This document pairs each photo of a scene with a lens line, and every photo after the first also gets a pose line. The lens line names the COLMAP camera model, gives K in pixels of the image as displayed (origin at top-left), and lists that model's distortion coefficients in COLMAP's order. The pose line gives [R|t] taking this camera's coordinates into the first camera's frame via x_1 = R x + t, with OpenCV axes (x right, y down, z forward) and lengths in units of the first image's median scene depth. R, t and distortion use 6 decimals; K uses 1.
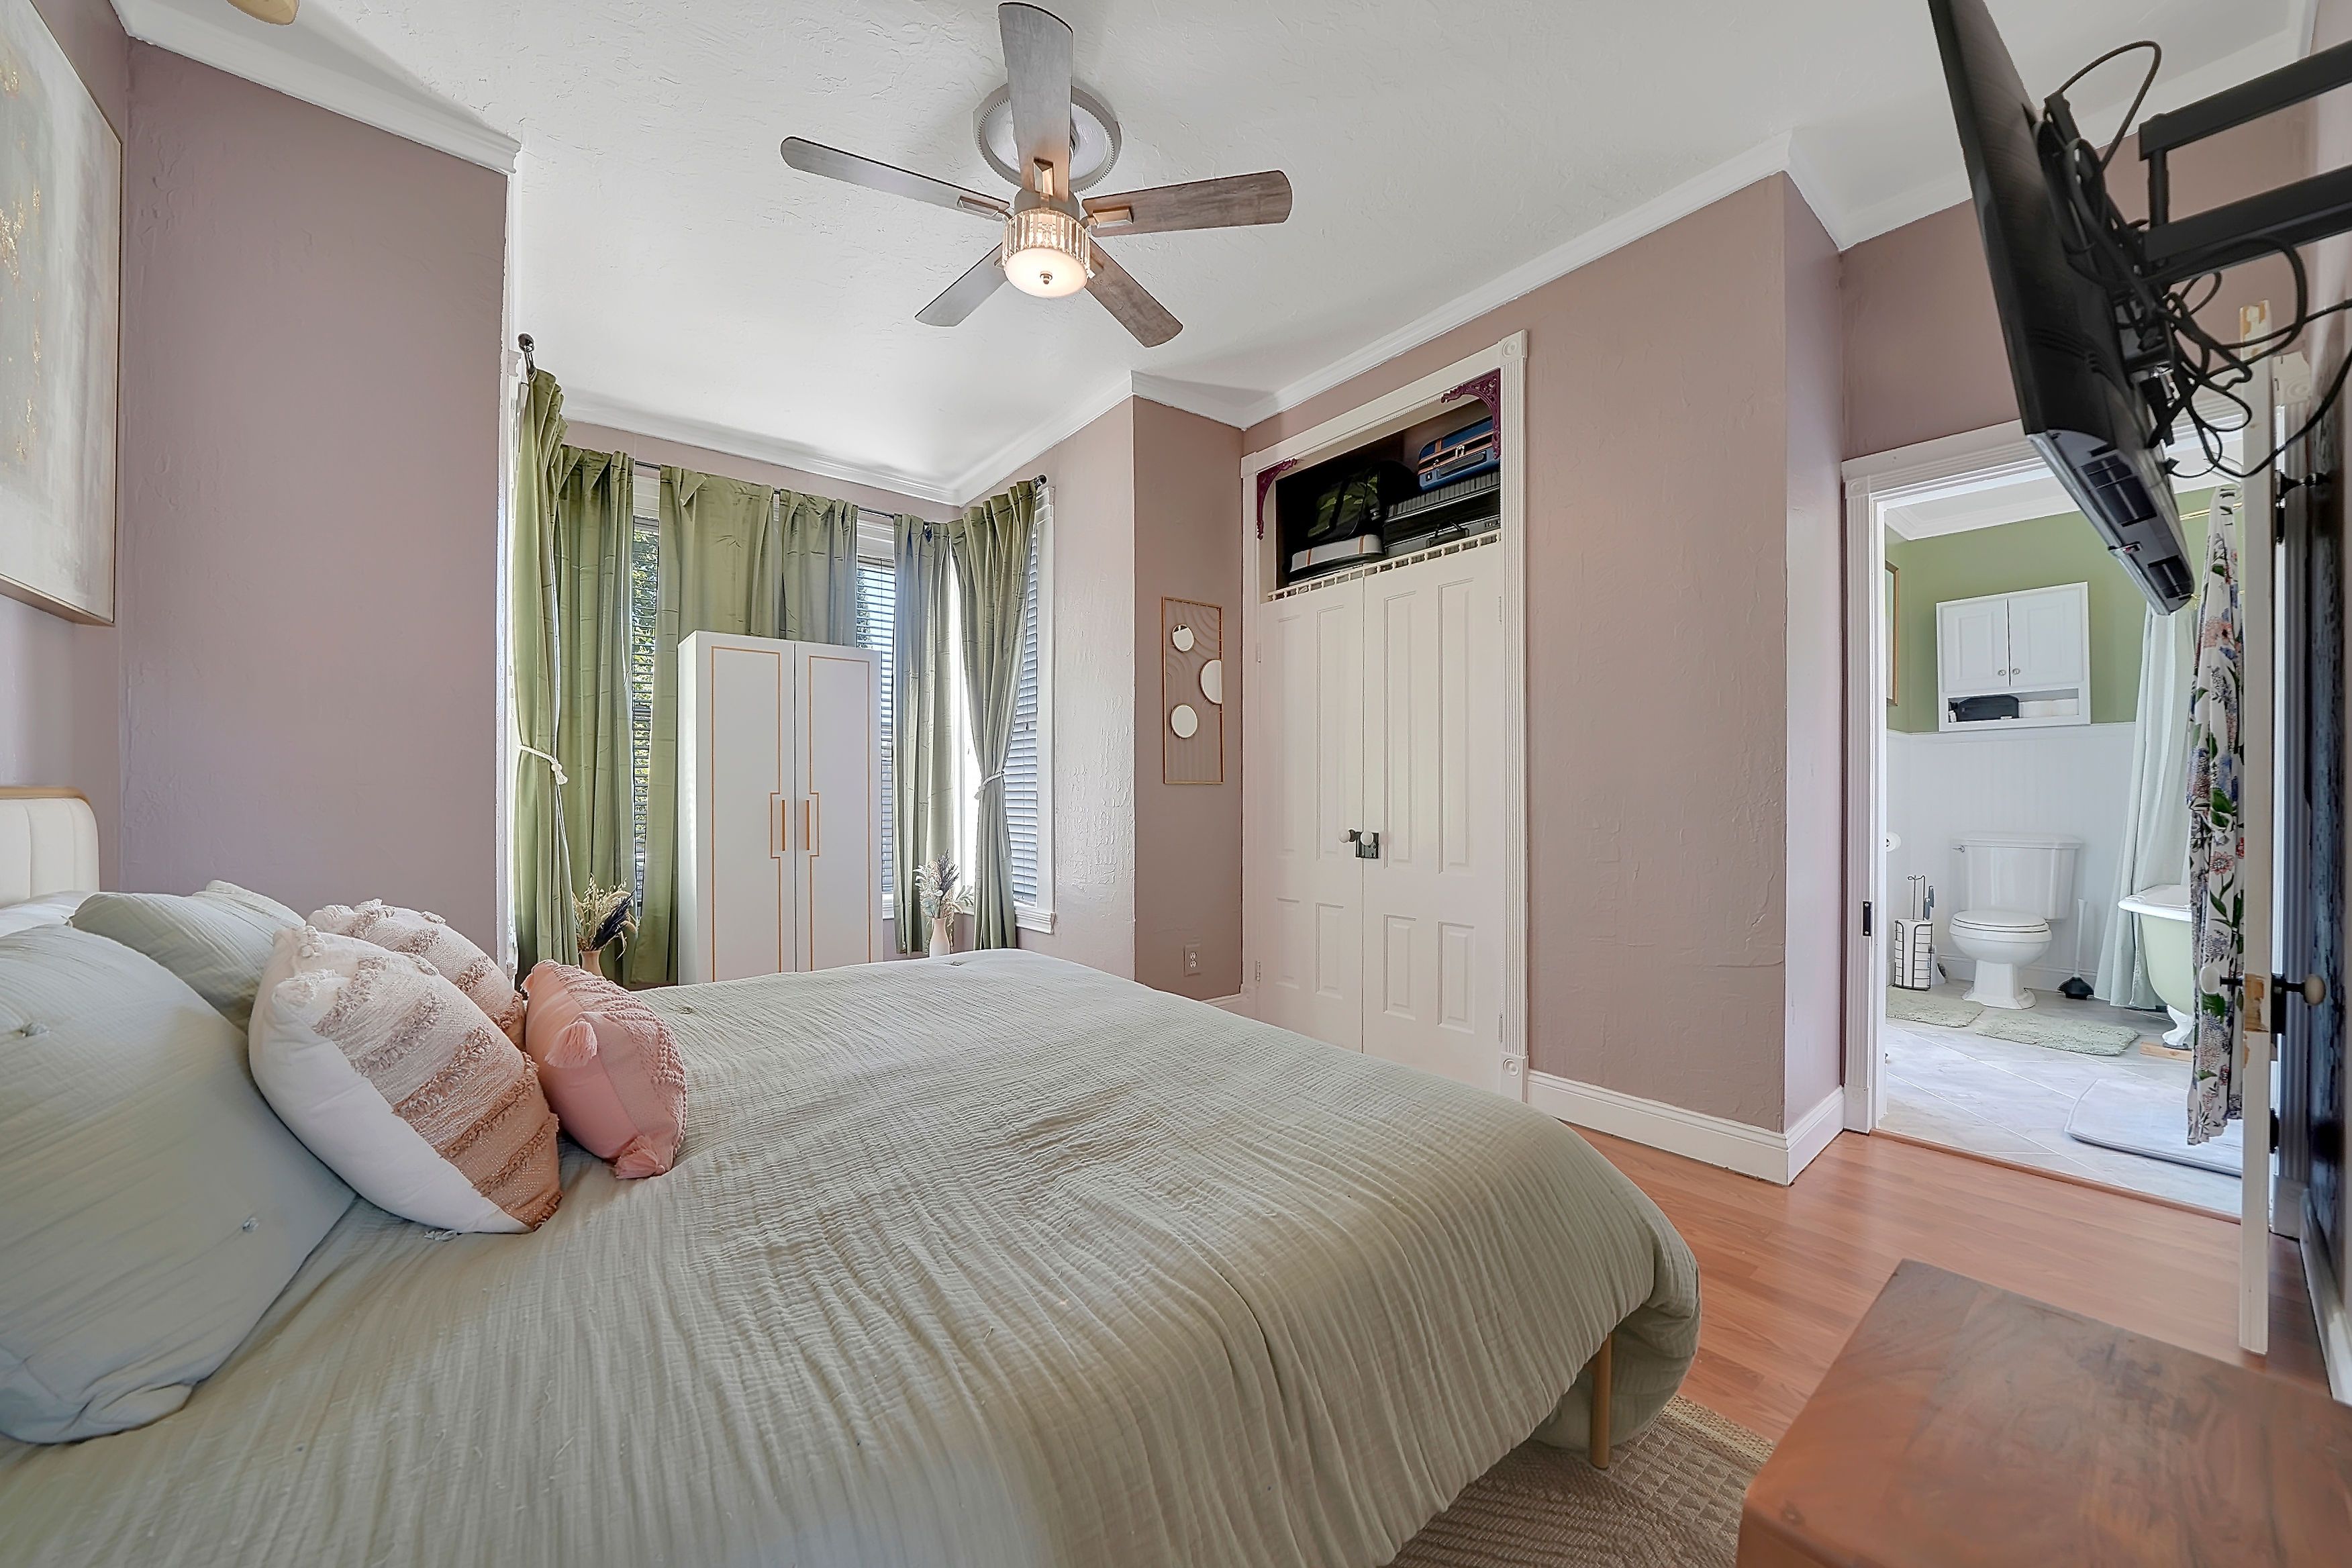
lens RADIAL K [[843.5, 0, 1179.3], [0, 843.5, 796.1], [0, 0, 1]] dist [-0.014093, 0.000155]
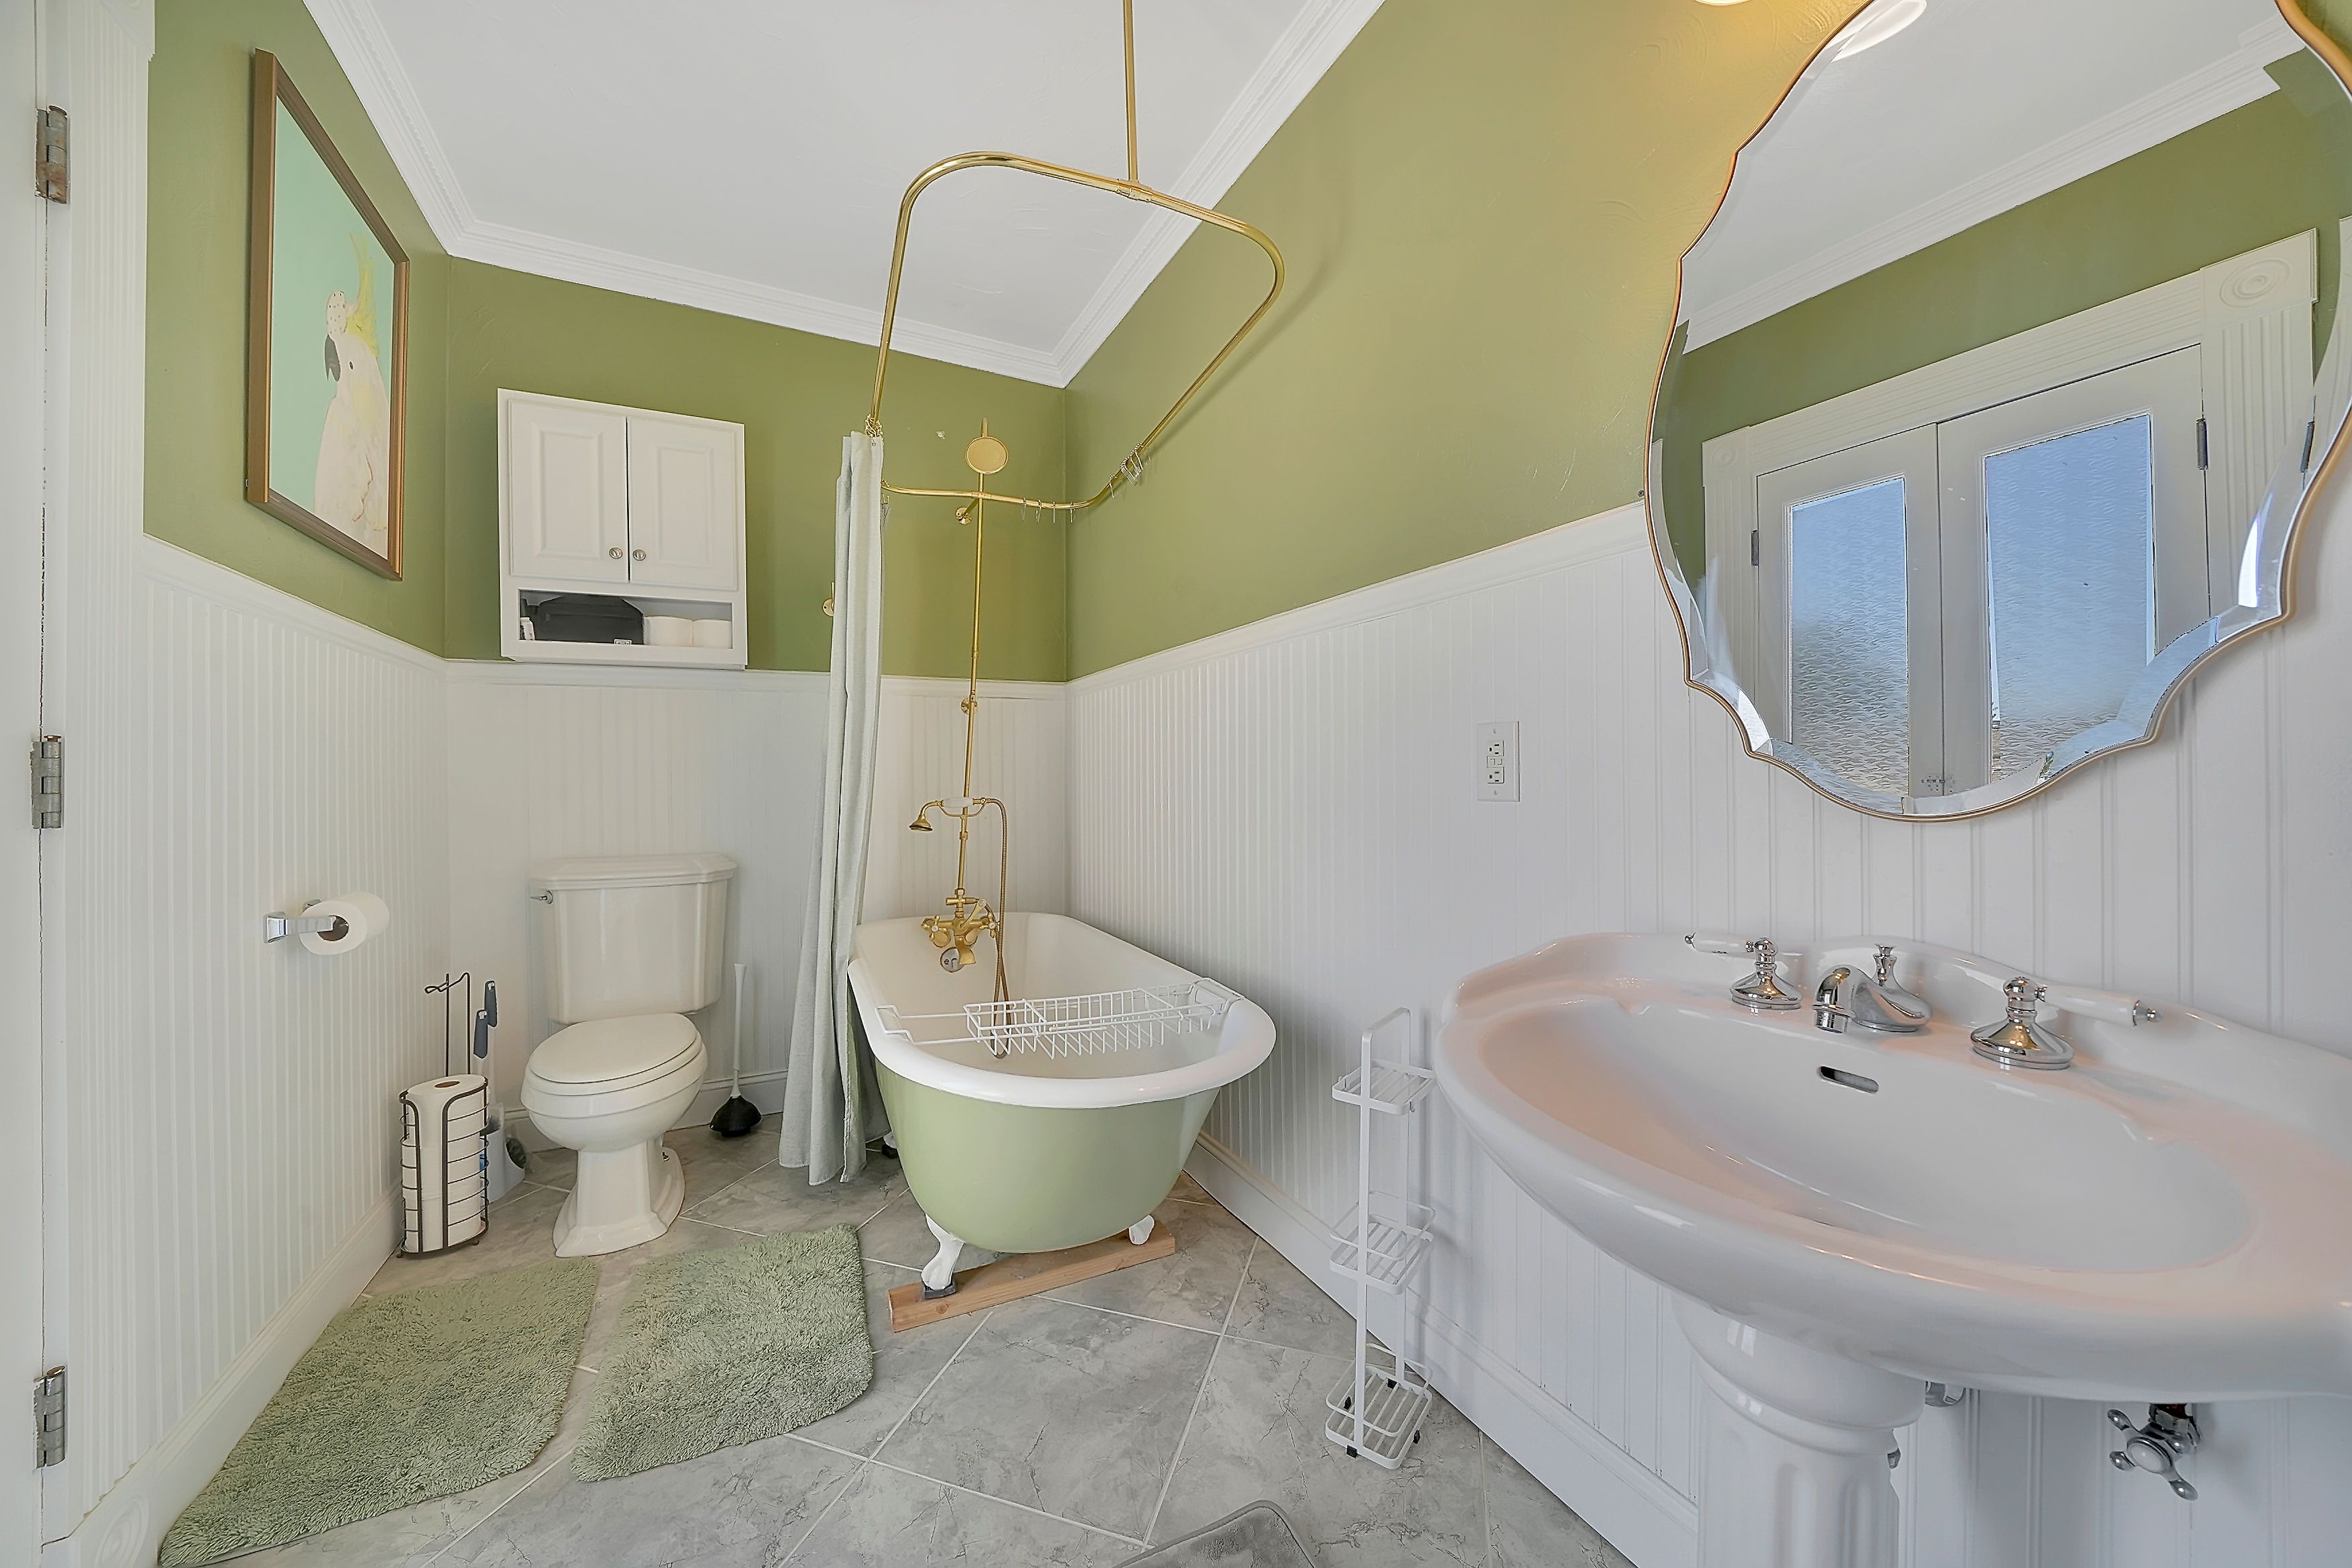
lens RADIAL K [[843.5, 0, 1178.1], [0, 843.5, 780.2], [0, 0, 1]] dist [-0.014093, 0.000155]
pose [[0.176460, -0.006657, 0.984285, 0.527635], [0.003752, 0.999974, 0.006090, -0.007605], [-0.984301, 0.002618, 0.176480, 0.554778]]
